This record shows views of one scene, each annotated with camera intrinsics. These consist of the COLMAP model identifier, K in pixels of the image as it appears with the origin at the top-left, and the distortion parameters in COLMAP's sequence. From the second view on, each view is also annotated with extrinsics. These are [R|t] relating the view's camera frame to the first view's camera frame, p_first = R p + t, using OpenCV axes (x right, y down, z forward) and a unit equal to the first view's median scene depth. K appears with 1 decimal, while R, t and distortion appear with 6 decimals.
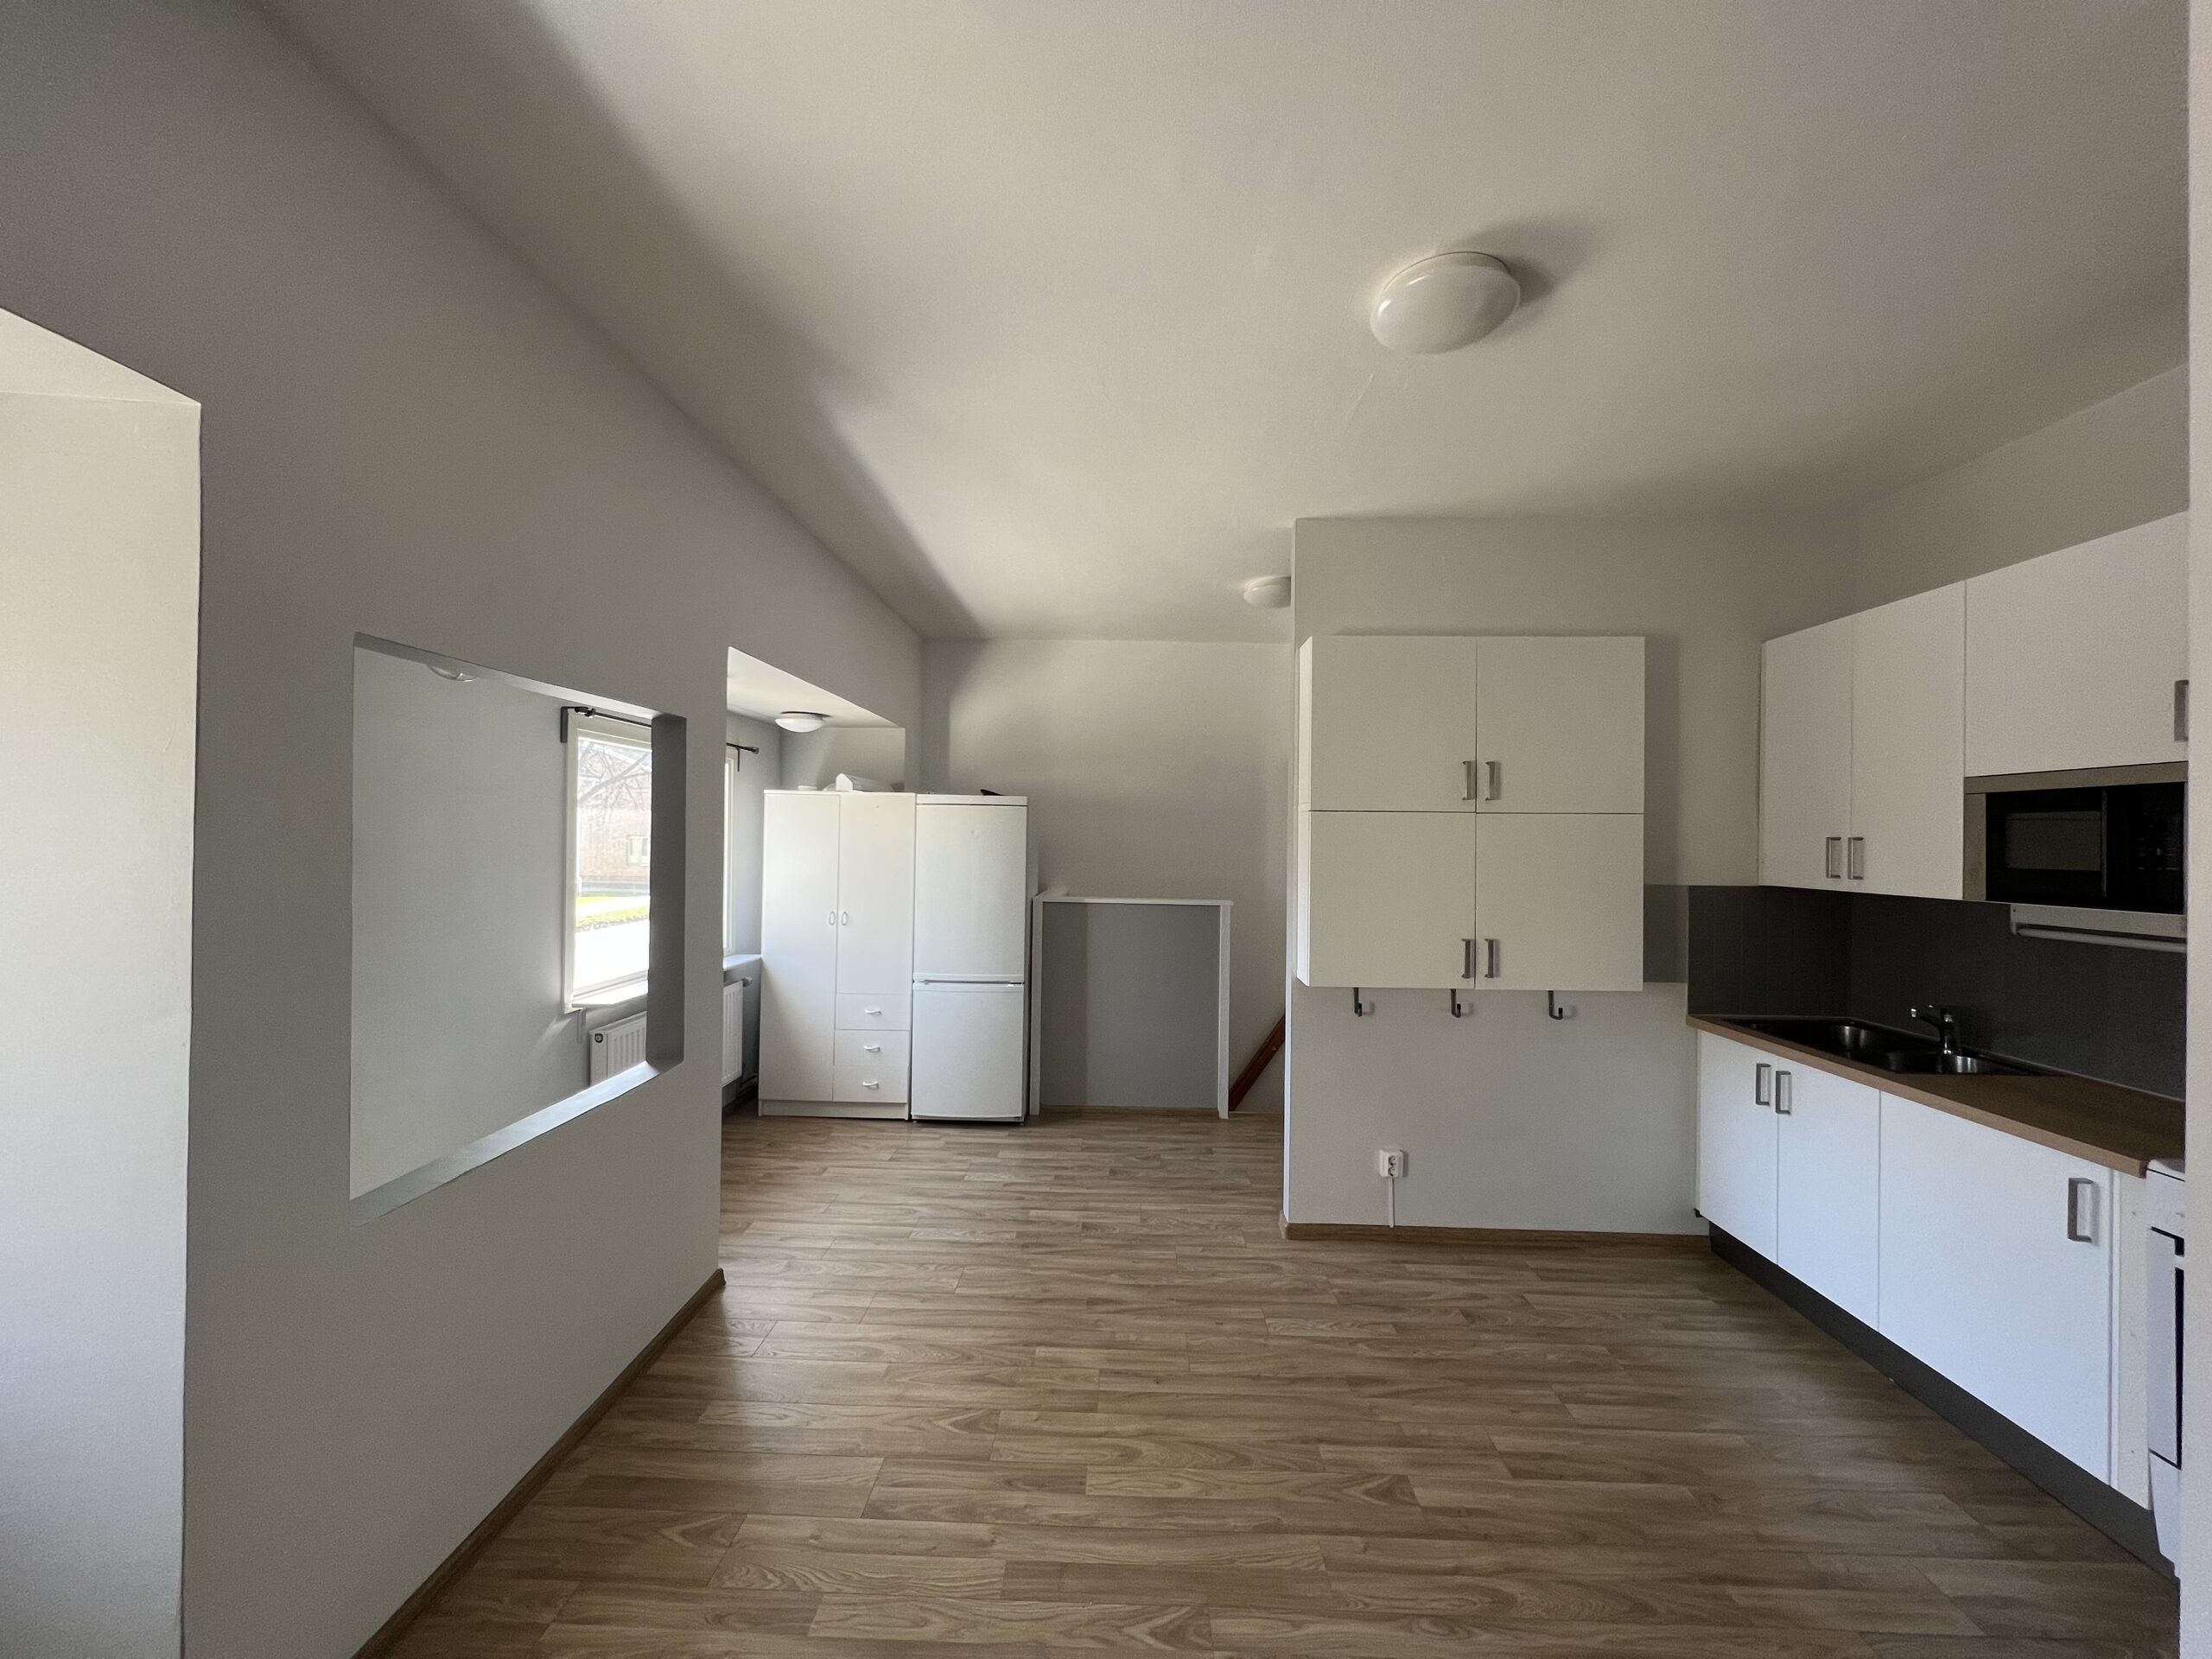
lens RADIAL K [[879.3, 0, 1112.0], [0, 879.3, 834.5], [0, 0, 1]] dist [0.001874, 0.000736]
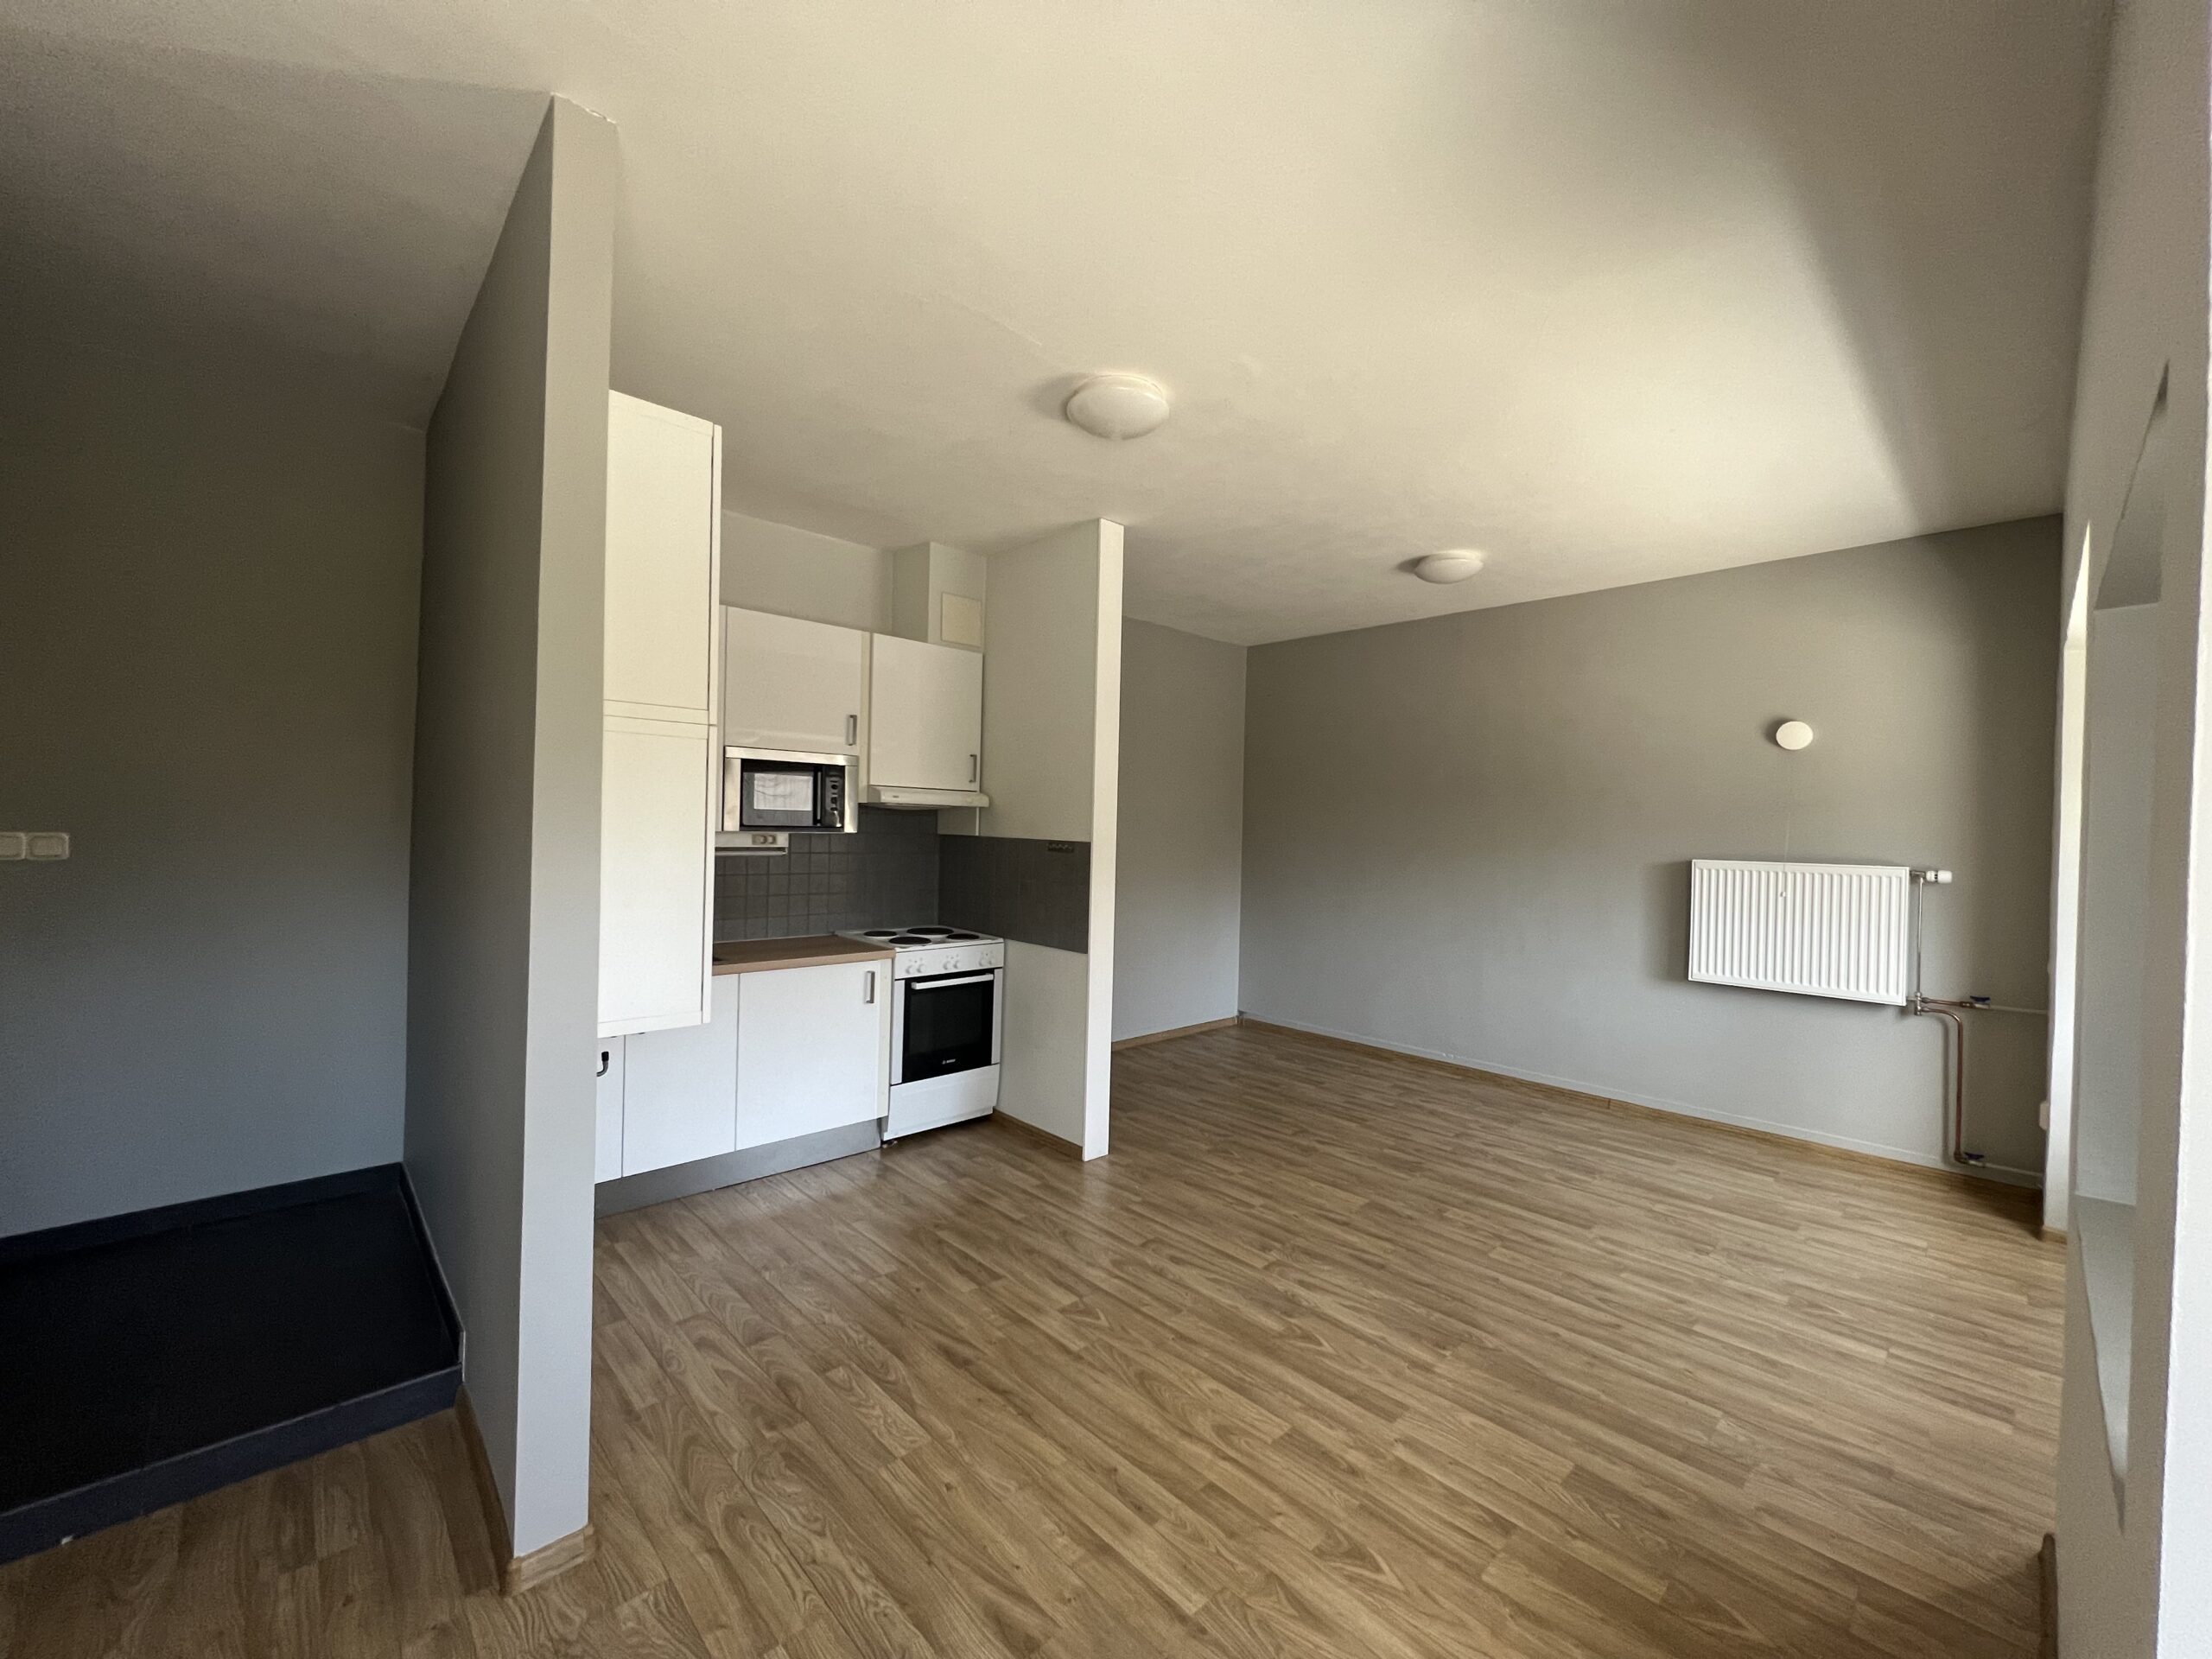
lens RADIAL K [[879.3, 0, 1112.0], [0, 879.3, 834.5], [0, 0, 1]] dist [0.001874, 0.000736]
pose [[-0.707635, -0.036301, 0.705645, -0.383555], [-0.037284, 0.999206, 0.014014, 0.028147], [-0.705594, -0.016392, -0.708427, 1.238092]]
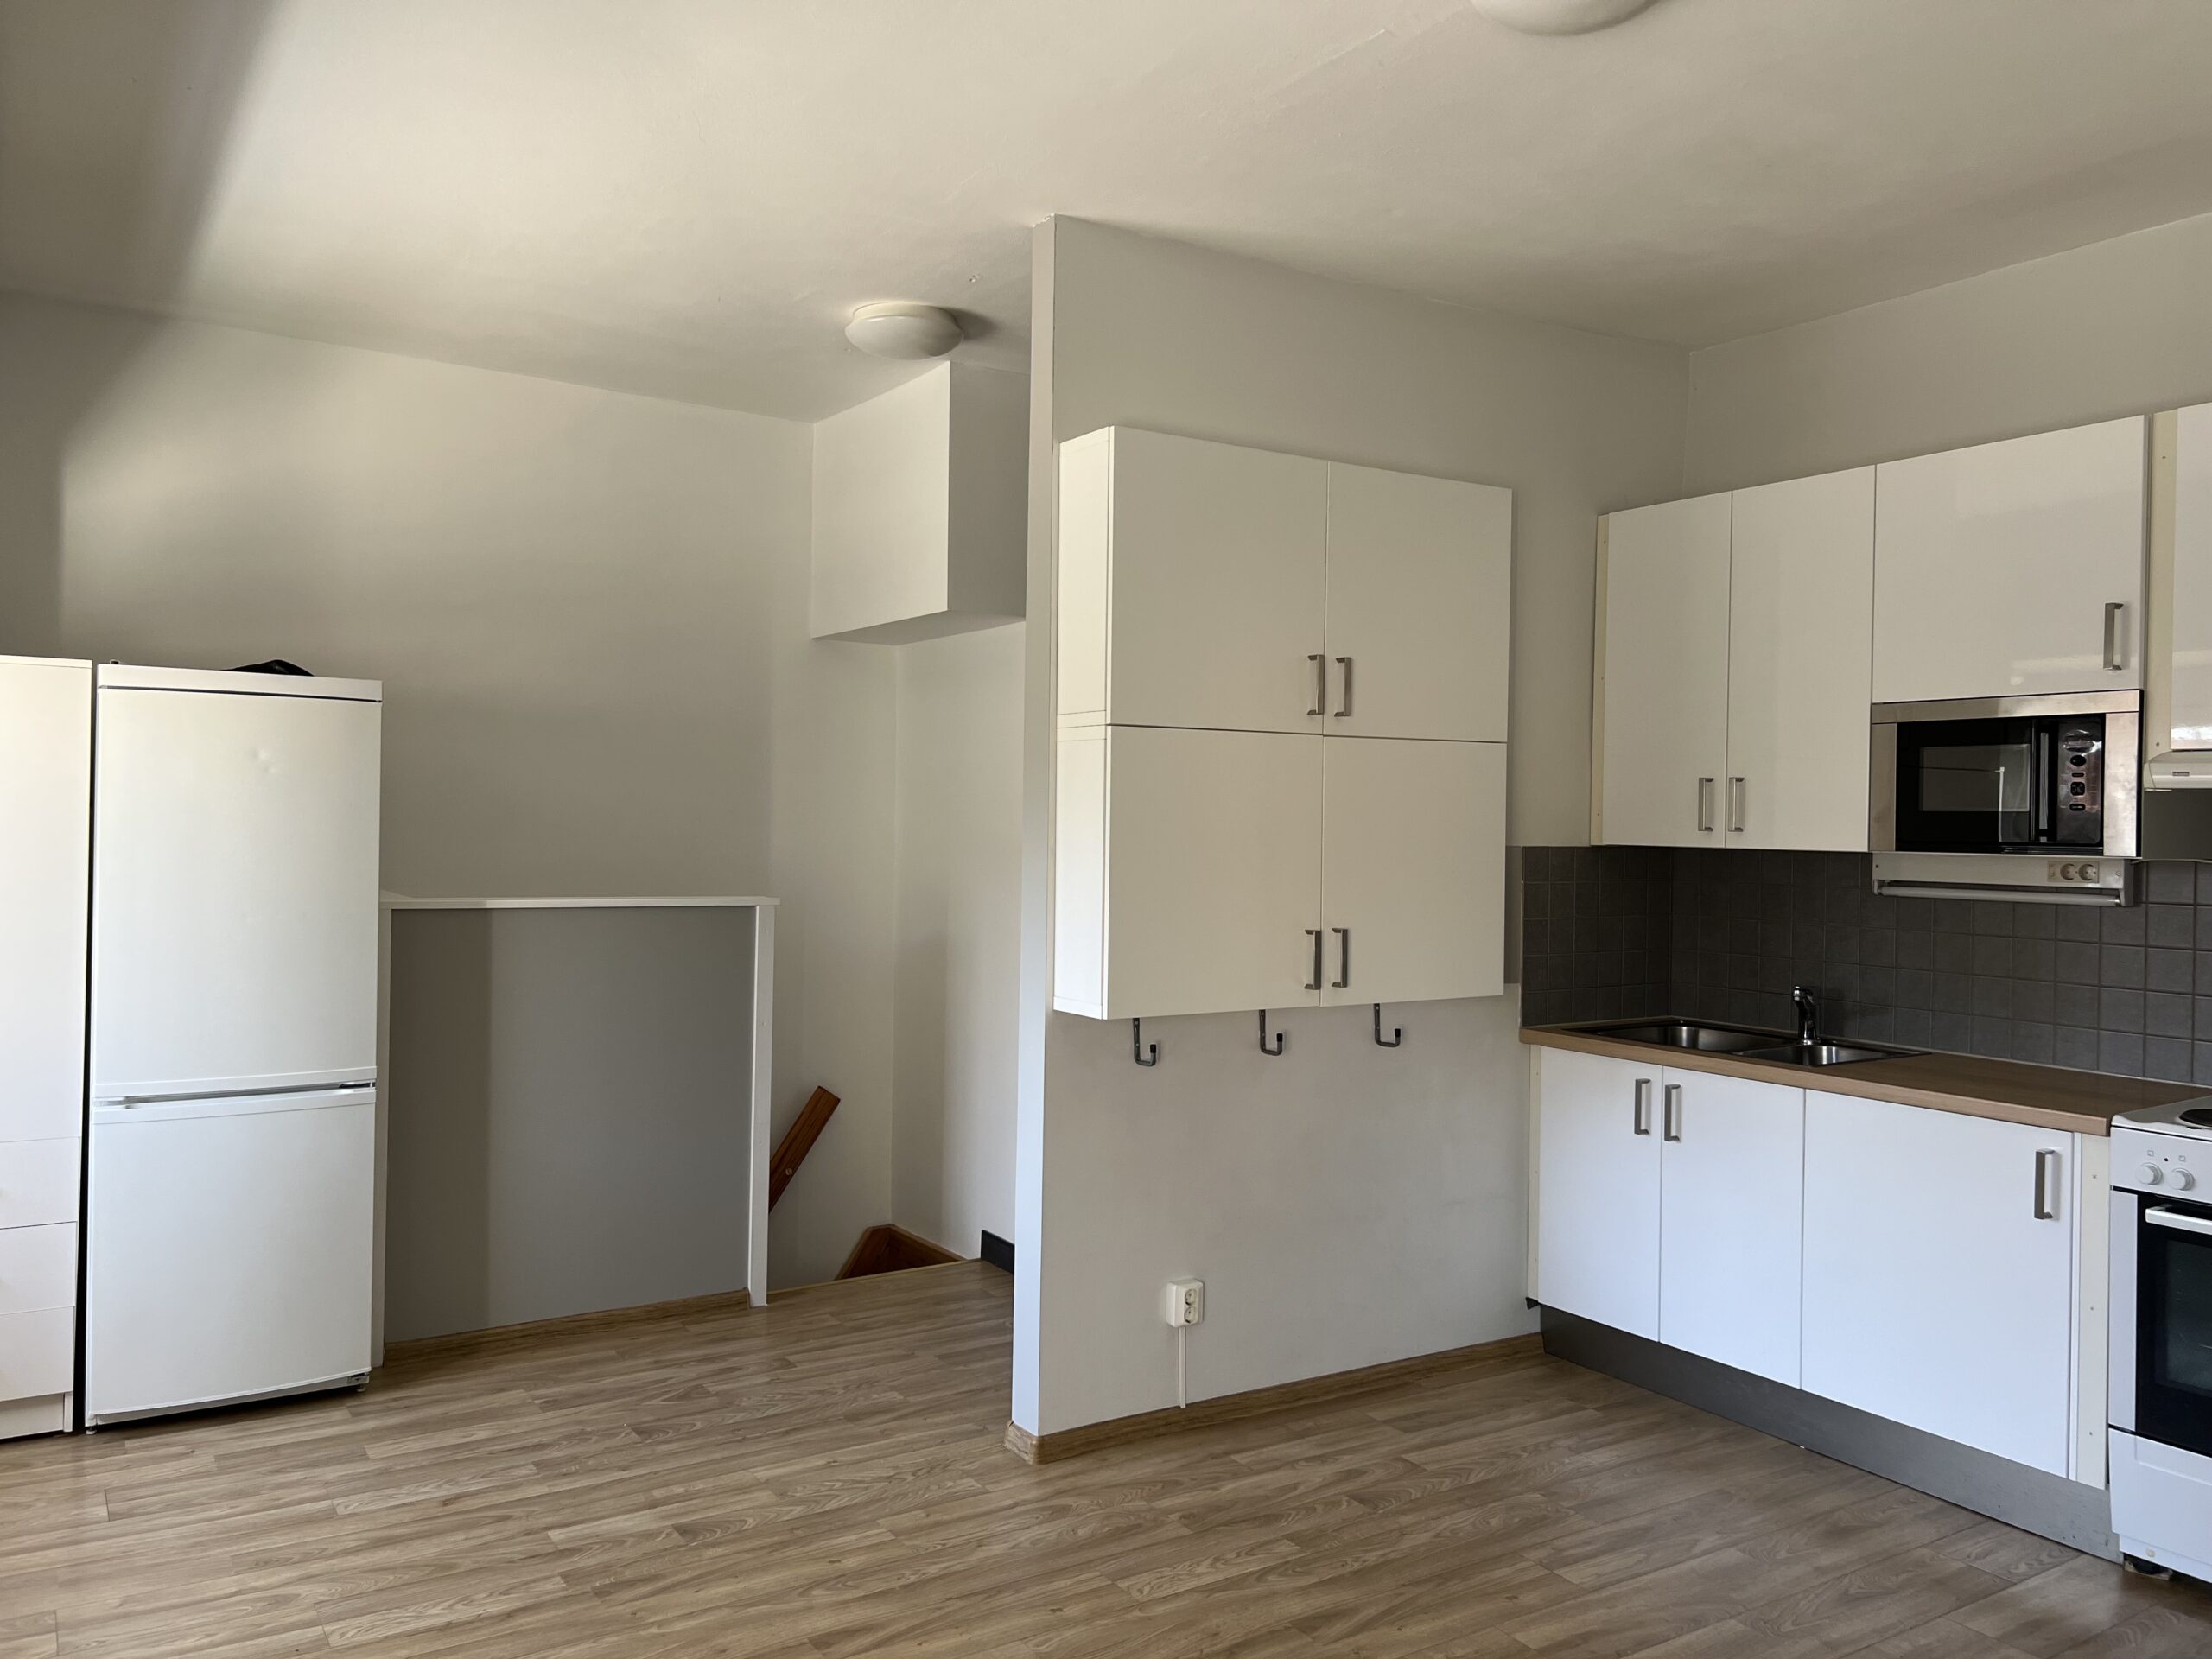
lens RADIAL K [[1669.6, 0, 1106.0], [0, 1669.6, 829.5], [0, 0, 1]] dist [0.056484, -0.049625]
pose [[0.826675, -0.003243, 0.562671, -0.411543], [-0.007092, 0.999844, 0.016182, 0.026044], [-0.562635, -0.017368, 0.826523, 0.073246]]
